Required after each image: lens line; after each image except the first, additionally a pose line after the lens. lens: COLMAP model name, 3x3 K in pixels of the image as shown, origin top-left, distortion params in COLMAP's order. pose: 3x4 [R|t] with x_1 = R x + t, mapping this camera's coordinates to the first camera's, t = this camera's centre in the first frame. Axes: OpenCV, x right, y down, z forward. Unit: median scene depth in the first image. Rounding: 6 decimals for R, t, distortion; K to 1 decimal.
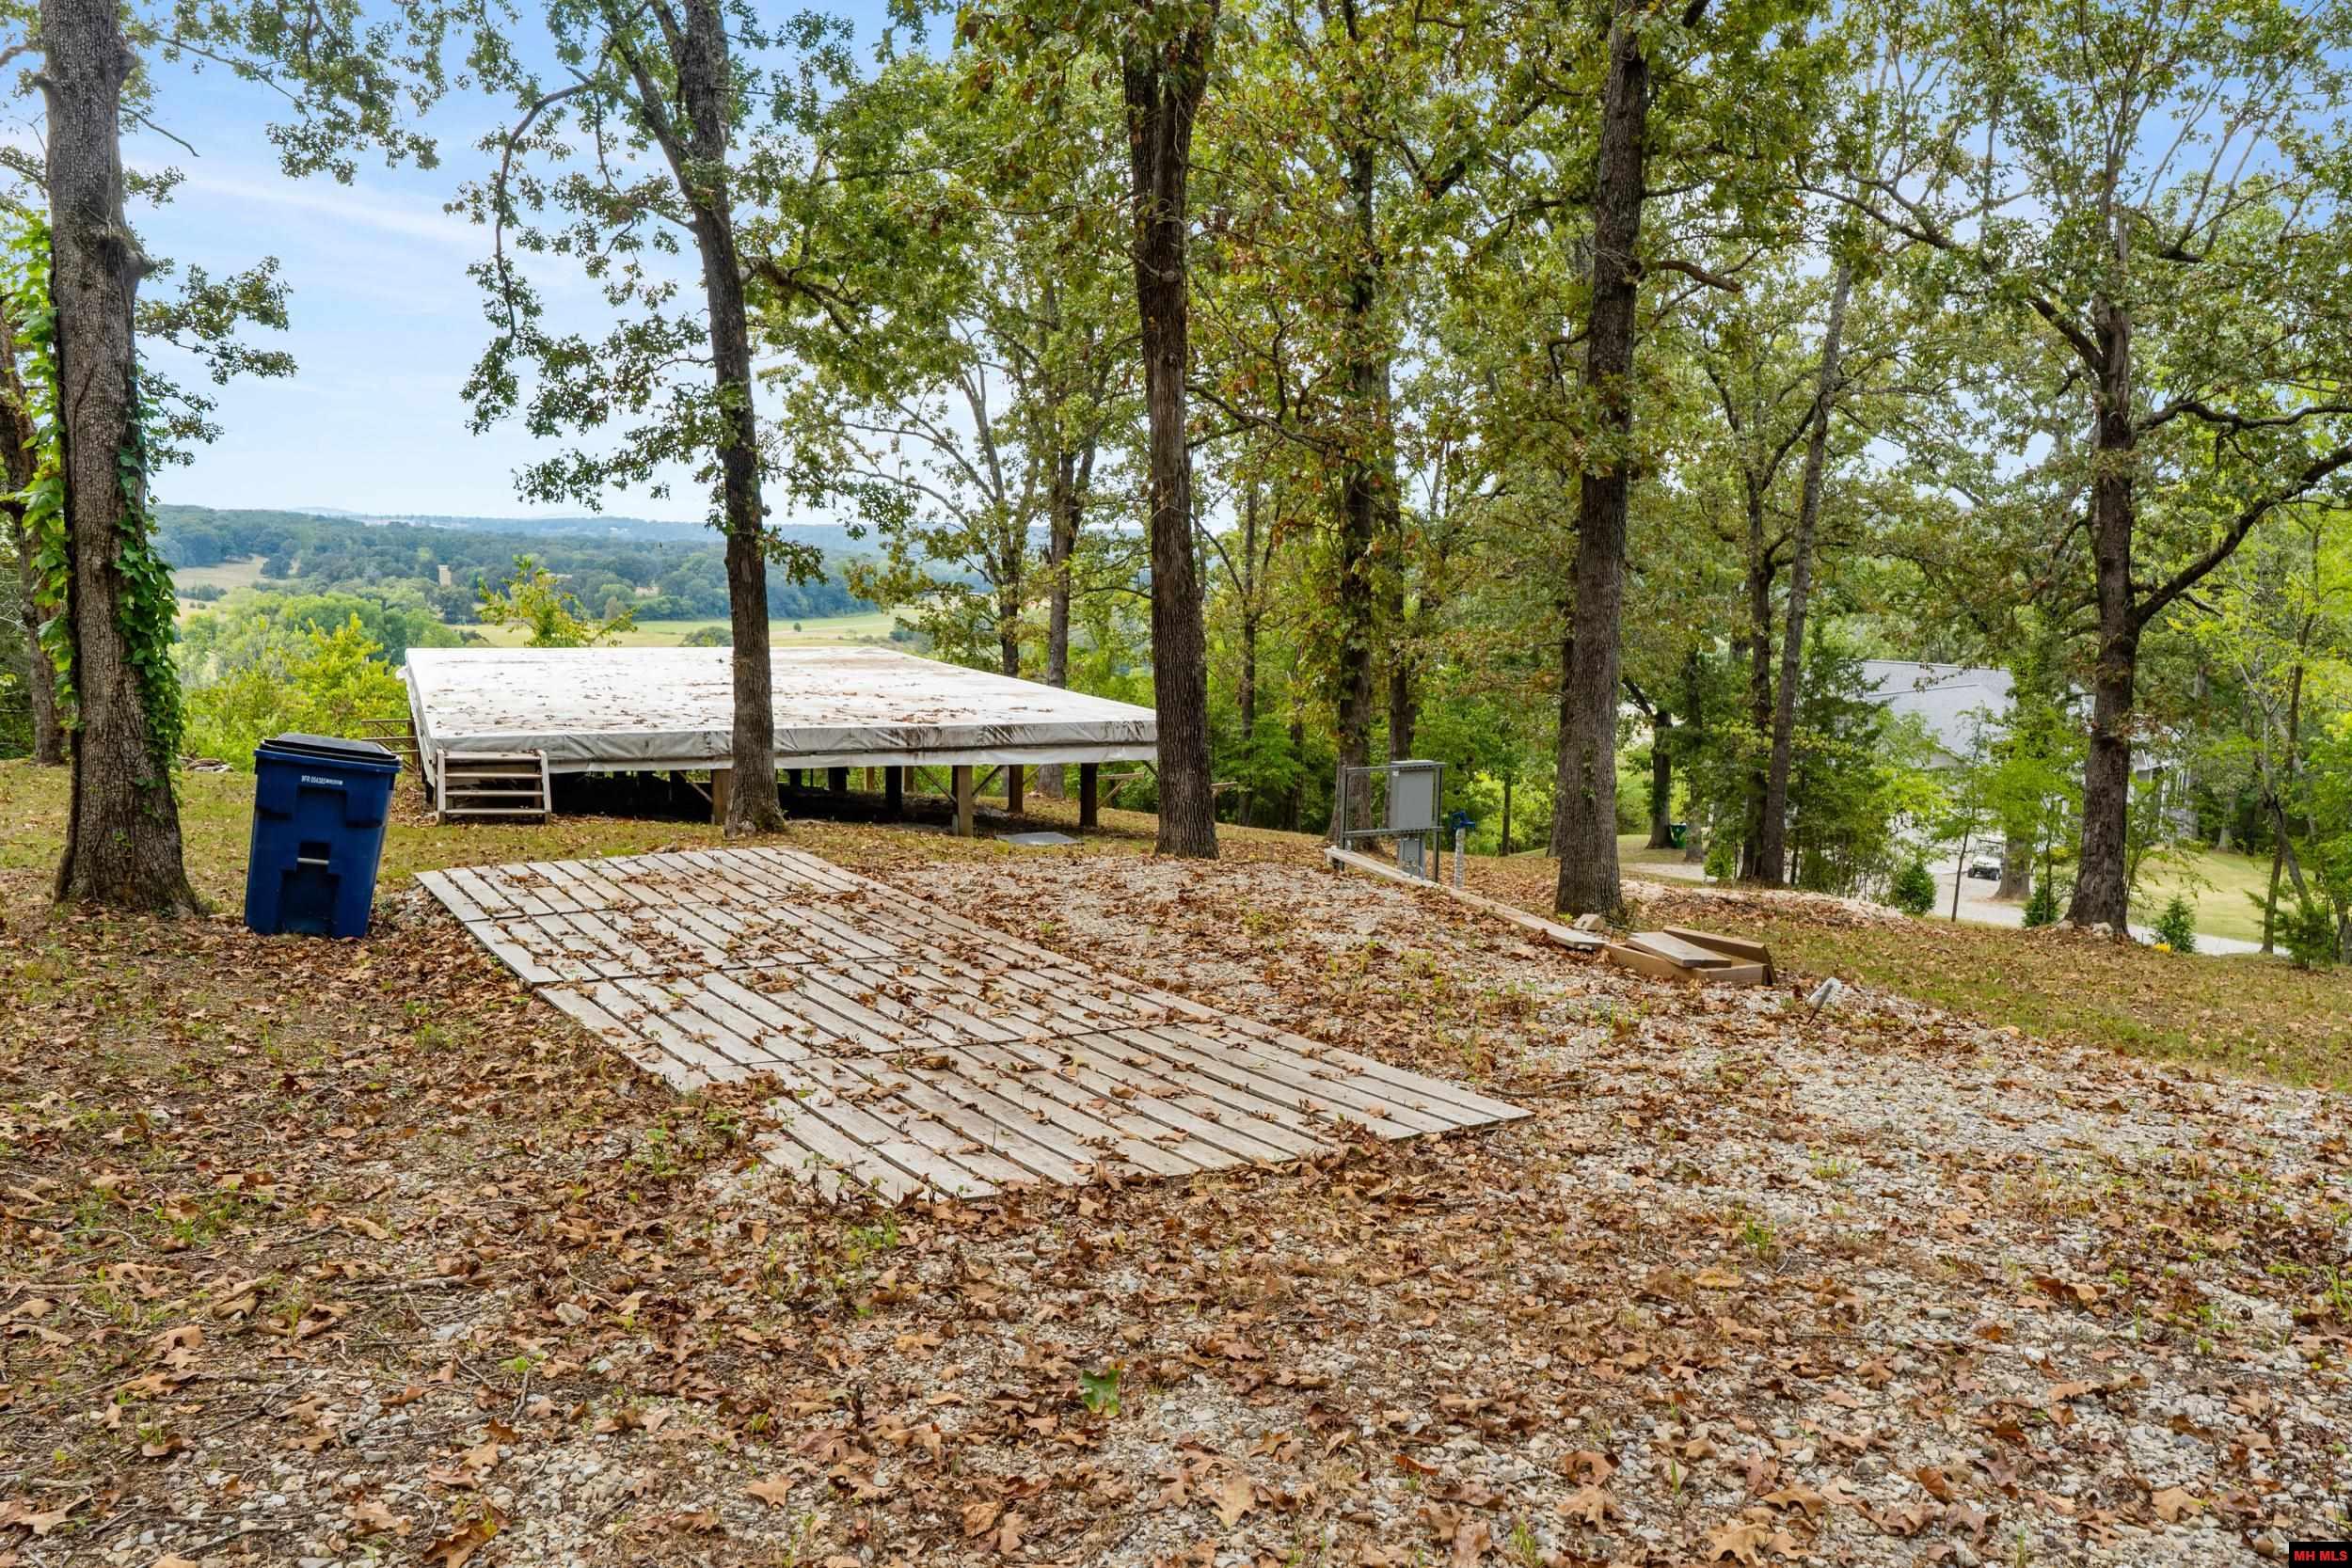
lens RADIAL K [[1714.7, 0, 1178.6], [0, 1714.7, 785.8], [0, 0, 1]] dist [0.005241, 0.000664]
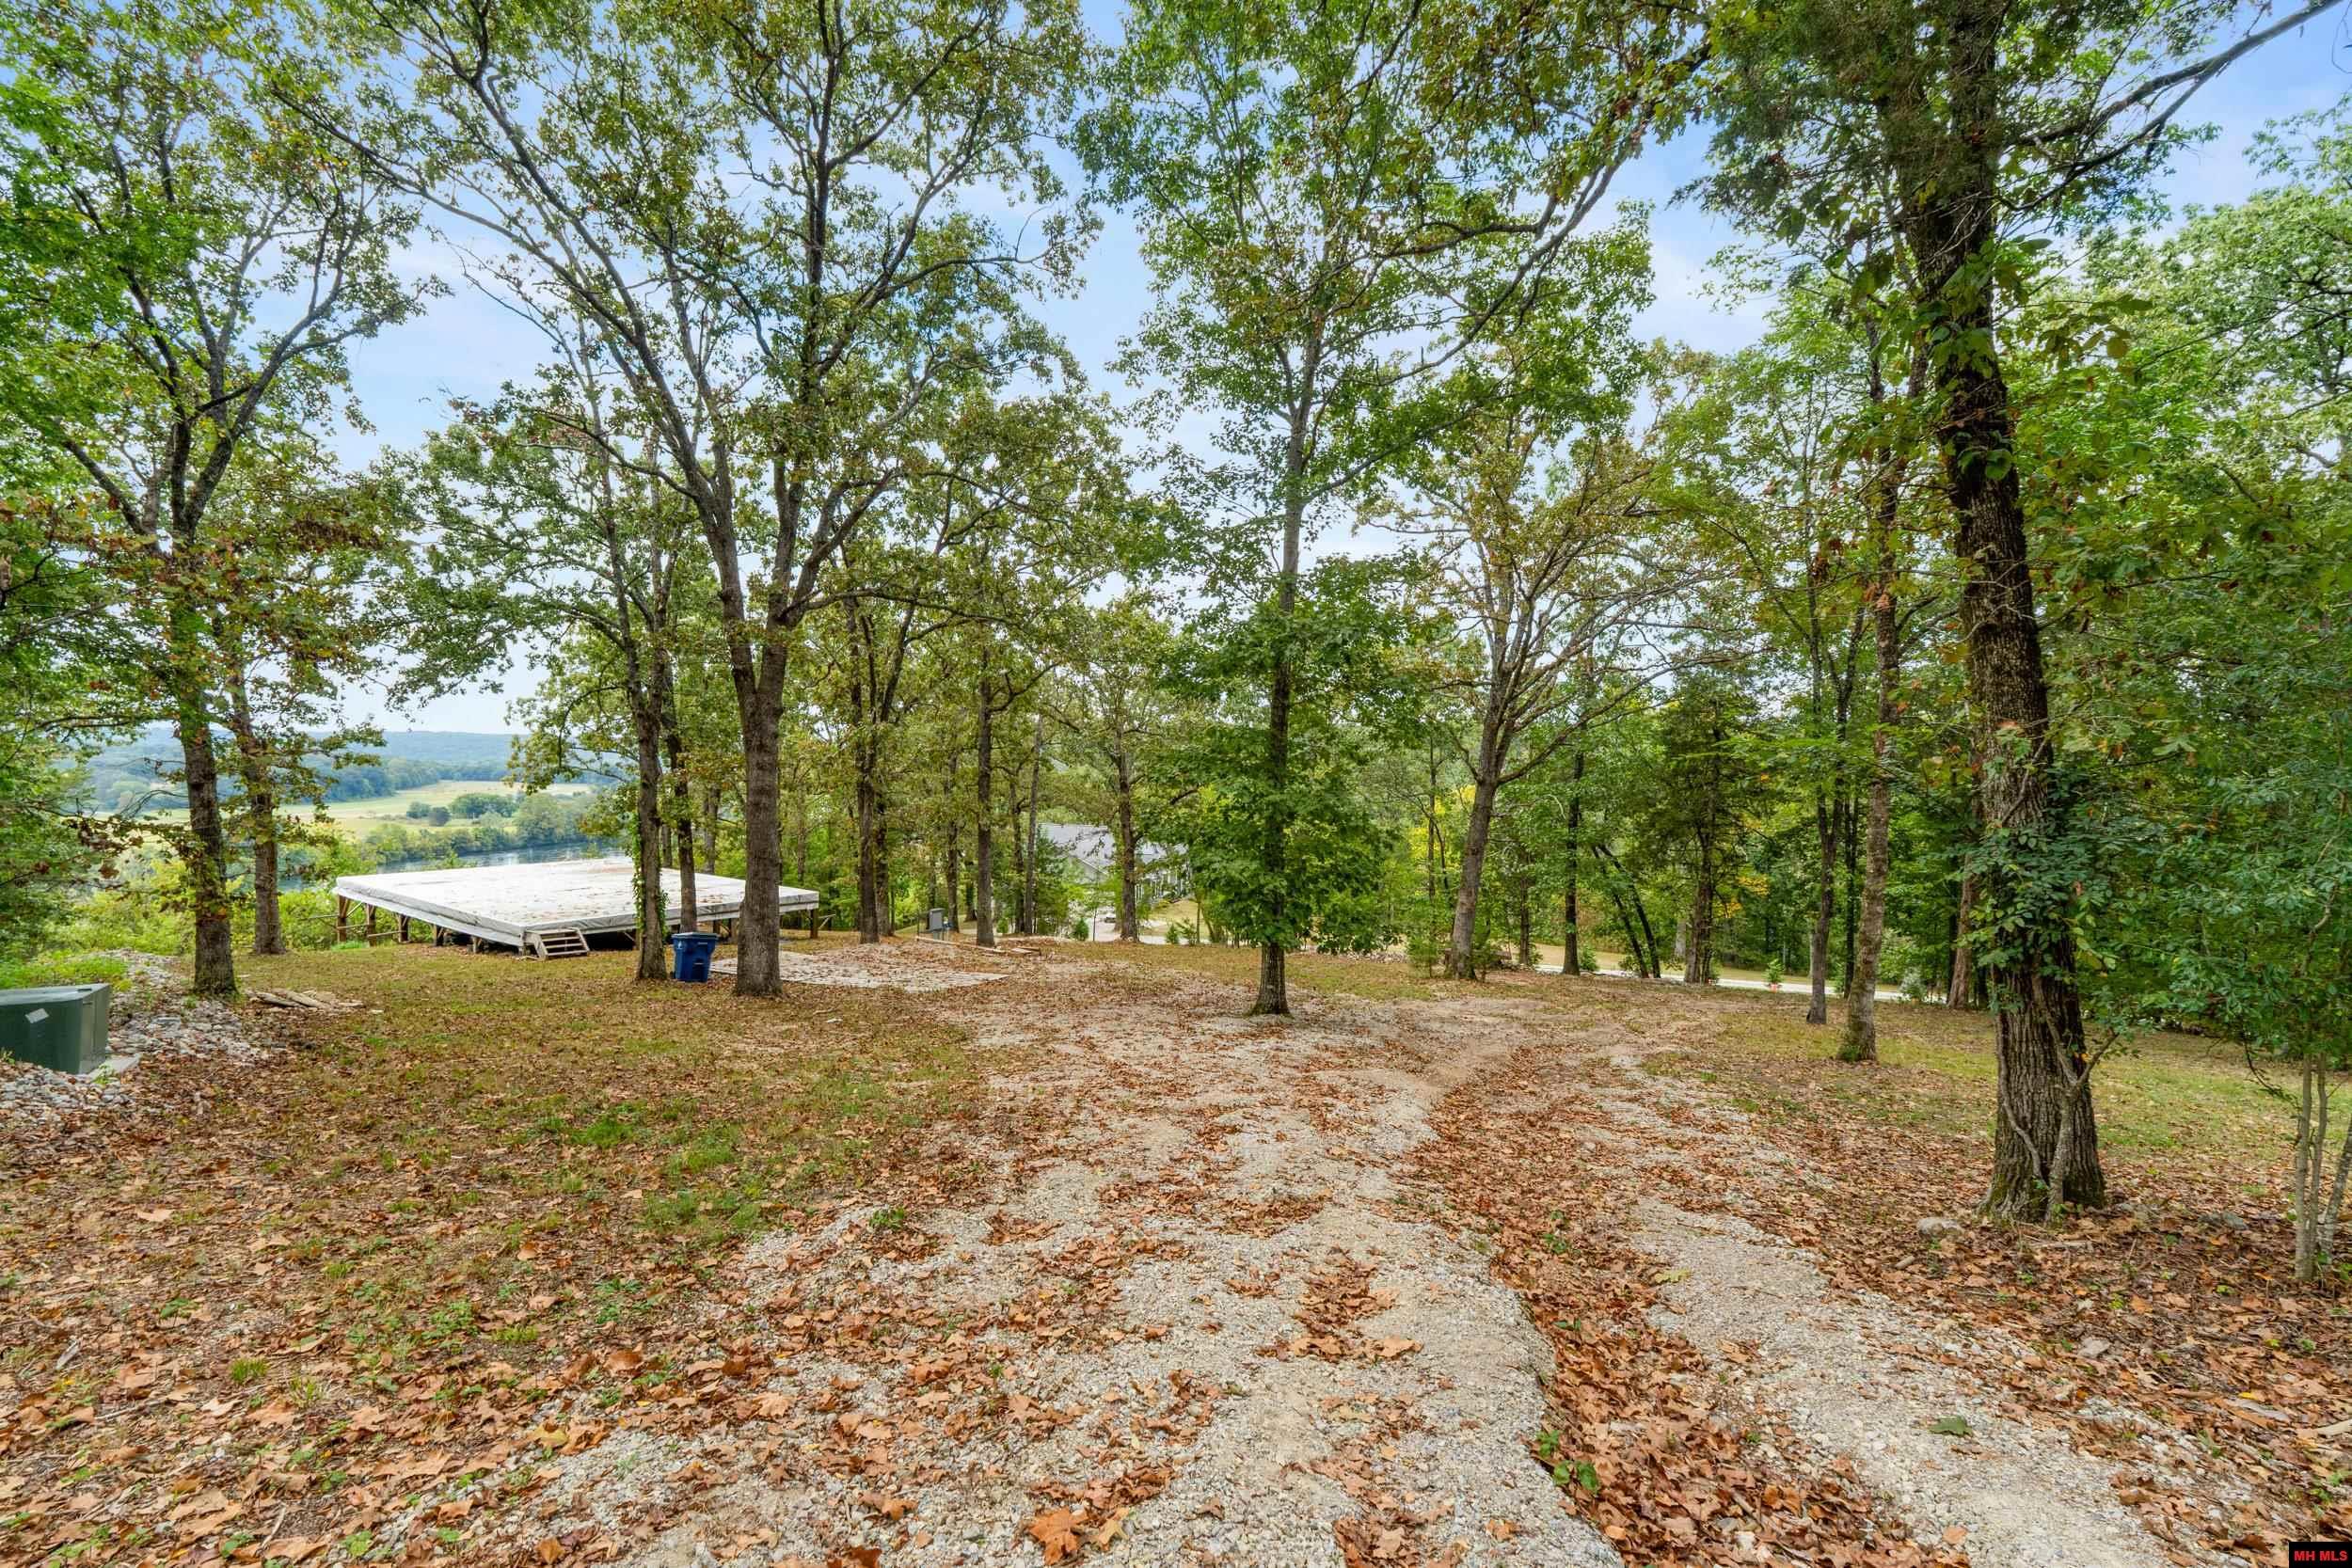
lens RADIAL K [[1015.4, 0, 1175.7], [0, 1015.4, 780.9], [0, 0, 1]] dist [-0.000198, -0.000003]
pose [[0.872957, -0.022180, 0.487292, -0.199931], [0.069748, 0.994377, -0.079690, -0.033636], [-0.482784, 0.103553, 0.869595, -0.454773]]
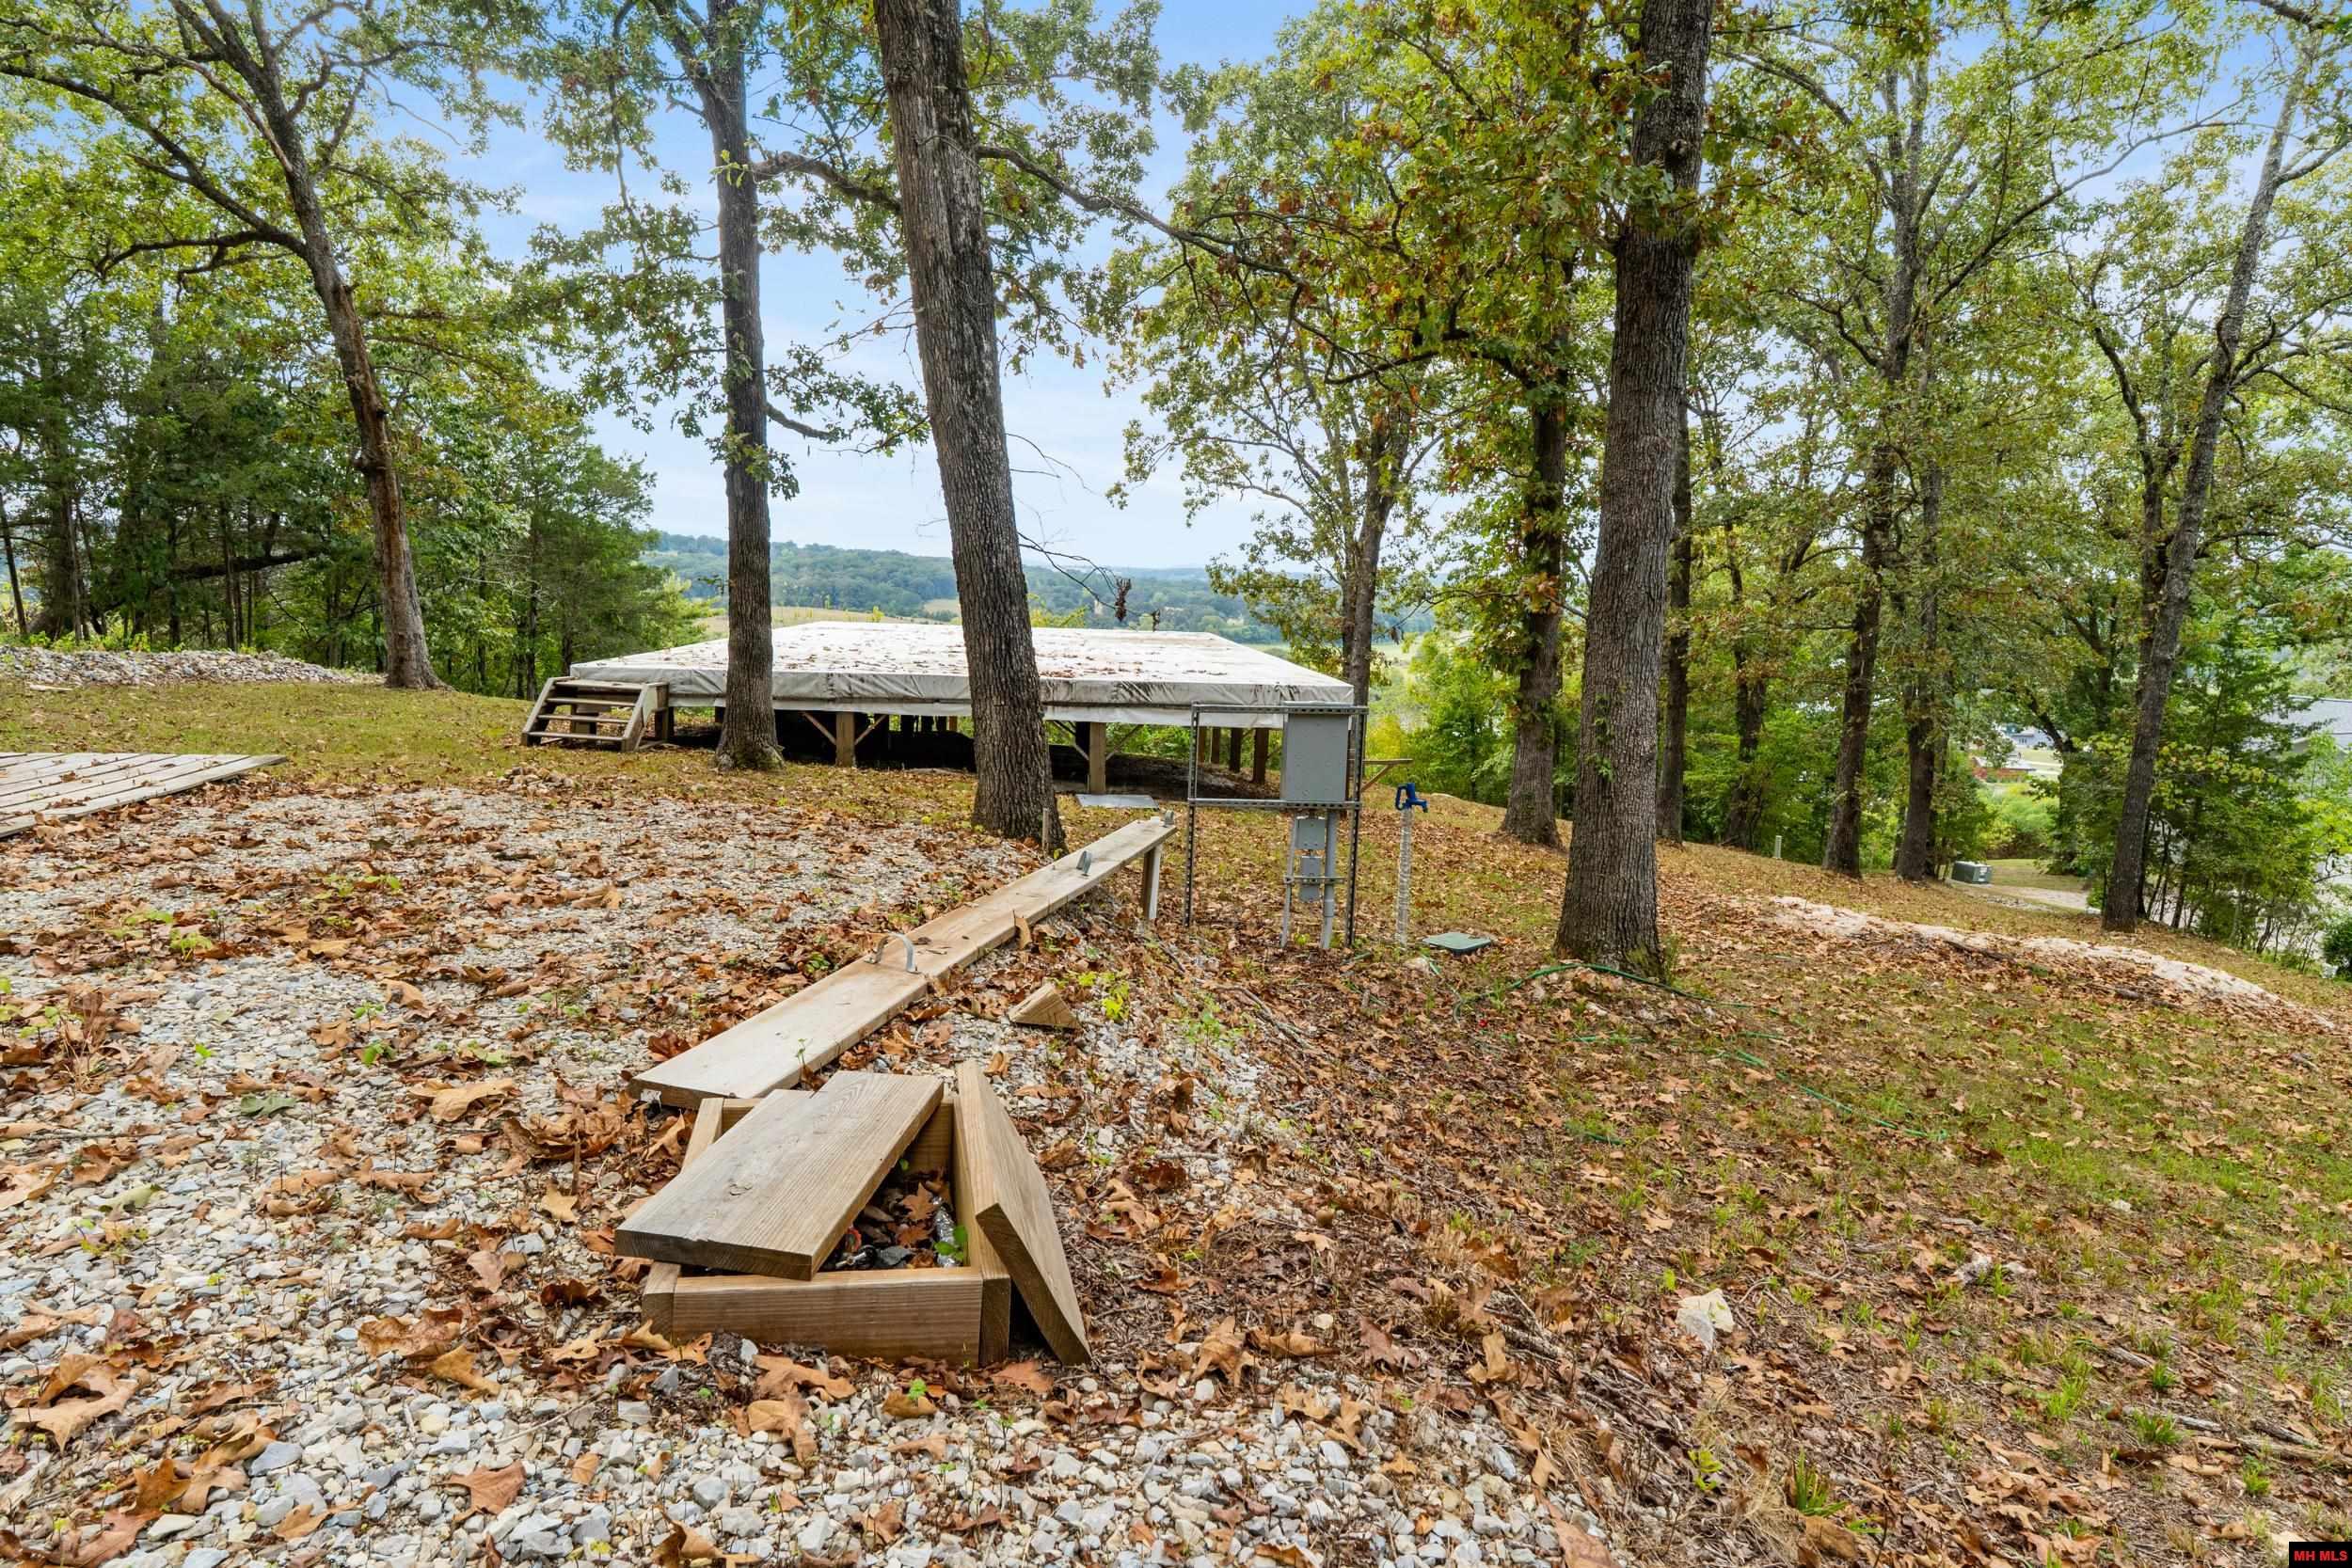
lens RADIAL K [[1316.5, 0, 1172.5], [0, 1316.5, 788.9], [0, 0, 1]] dist [-0.006371, -0.001858]
pose [[0.937666, 0.062318, -0.341904, 0.116312], [-0.059546, 0.998052, 0.018608, 0.006149], [0.342398, 0.002911, 0.939551, 0.220602]]
